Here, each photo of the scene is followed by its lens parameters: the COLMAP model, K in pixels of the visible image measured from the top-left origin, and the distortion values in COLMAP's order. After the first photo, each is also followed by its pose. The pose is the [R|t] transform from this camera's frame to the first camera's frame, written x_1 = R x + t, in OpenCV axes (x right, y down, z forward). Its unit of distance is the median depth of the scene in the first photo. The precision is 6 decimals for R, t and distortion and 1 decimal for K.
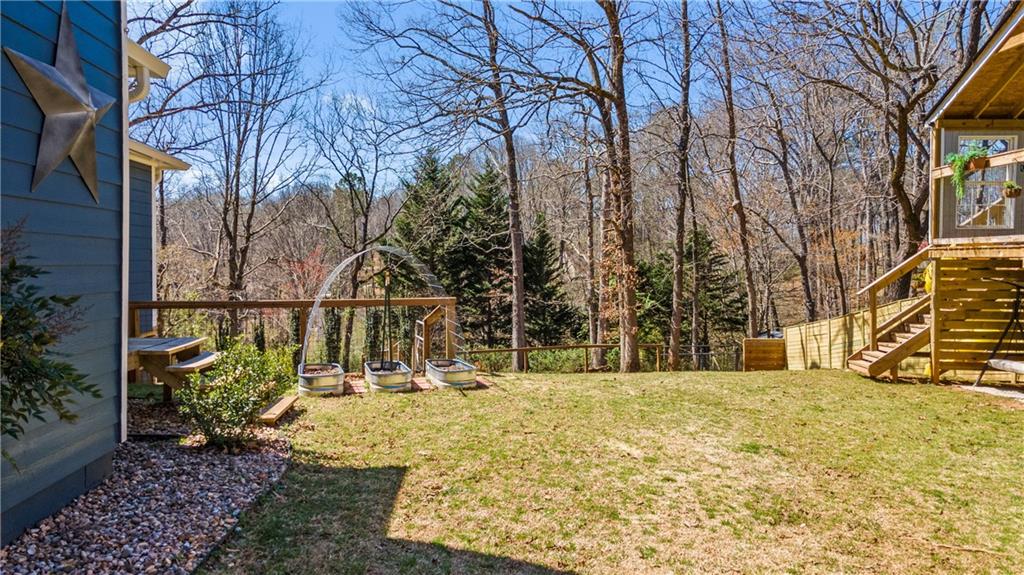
lens RADIAL K [[745.7, 0, 513.1], [0, 745.7, 277.2], [0, 0, 1]] dist [0.040338, 0.003406]
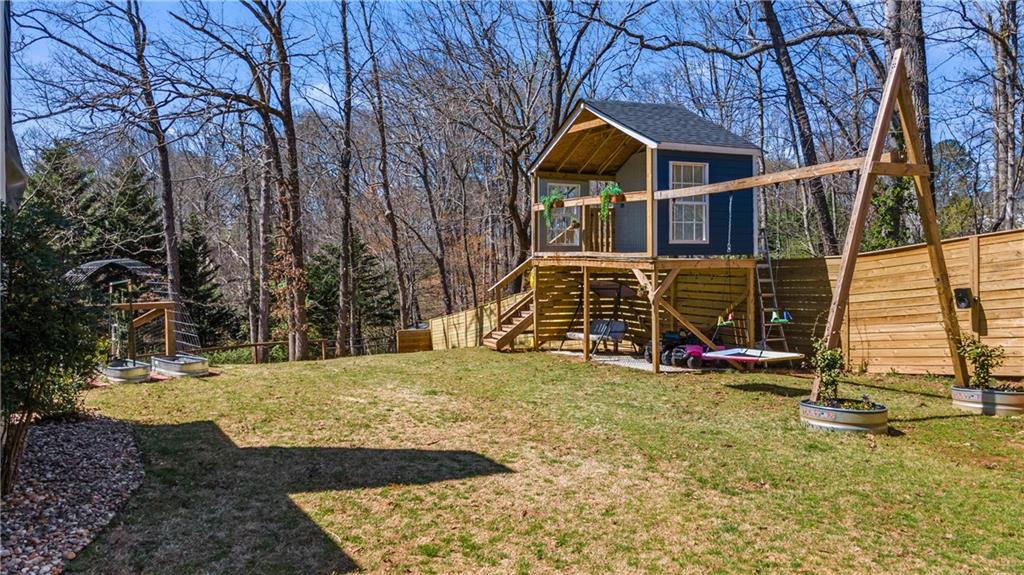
lens RADIAL K [[745.7, 0, 513.1], [0, 745.7, 277.2], [0, 0, 1]] dist [0.040338, 0.003406]
pose [[0.890579, -0.013064, 0.454641, -0.082569], [0.012066, 0.999914, 0.005097, -0.006093], [-0.454668, 0.000947, 0.890660, -0.160724]]
